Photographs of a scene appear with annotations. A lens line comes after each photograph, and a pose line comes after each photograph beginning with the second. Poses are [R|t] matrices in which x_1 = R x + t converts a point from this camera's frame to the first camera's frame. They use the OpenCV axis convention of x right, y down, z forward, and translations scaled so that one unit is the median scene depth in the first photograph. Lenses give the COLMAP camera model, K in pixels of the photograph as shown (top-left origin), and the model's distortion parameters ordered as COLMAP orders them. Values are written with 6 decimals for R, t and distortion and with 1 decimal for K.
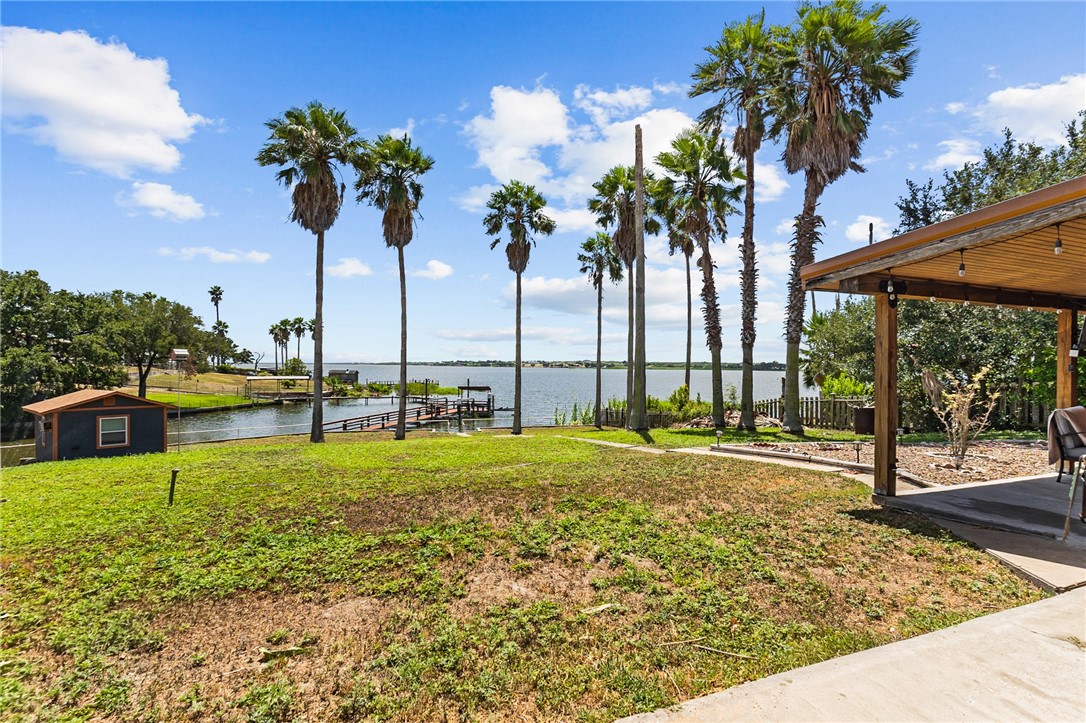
lens RADIAL K [[504.2, 0, 536.3], [0, 504.2, 359.7], [0, 0, 1]] dist [0.002216, 0.000303]
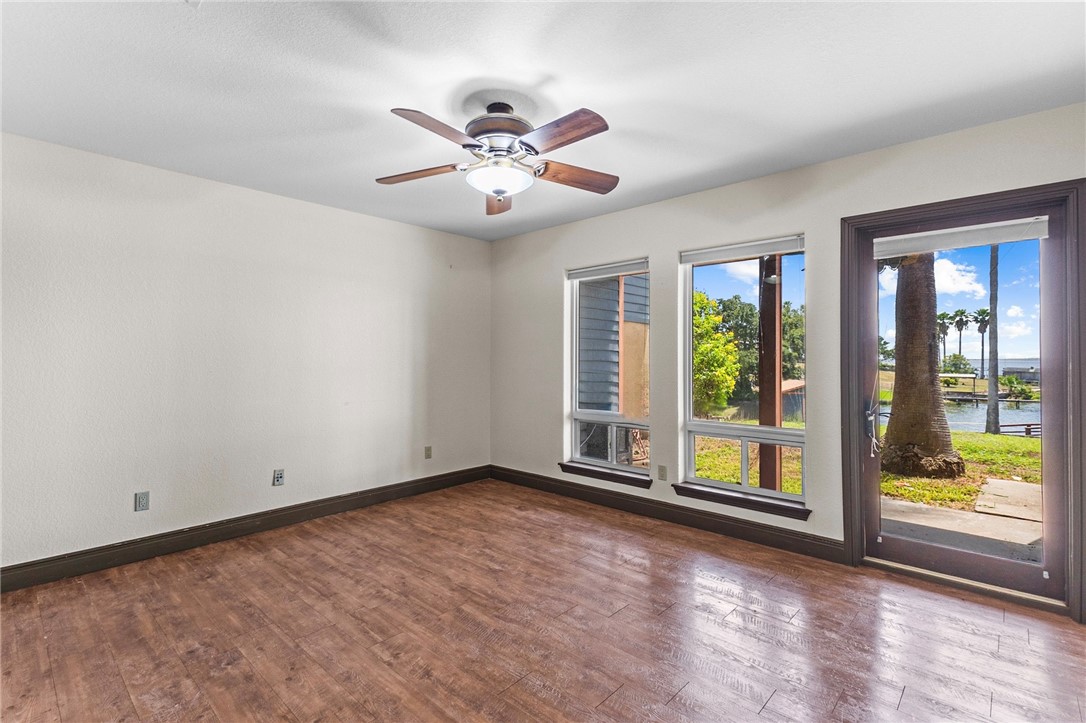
lens RADIAL K [[504.2, 0, 536.3], [0, 504.2, 359.7], [0, 0, 1]] dist [0.002216, 0.000303]
pose [[0.422497, -0.004698, -0.906352, 0.039980], [0.010975, 0.999940, -0.000068, -0.002447], [0.906298, -0.009918, 0.422523, -0.104005]]
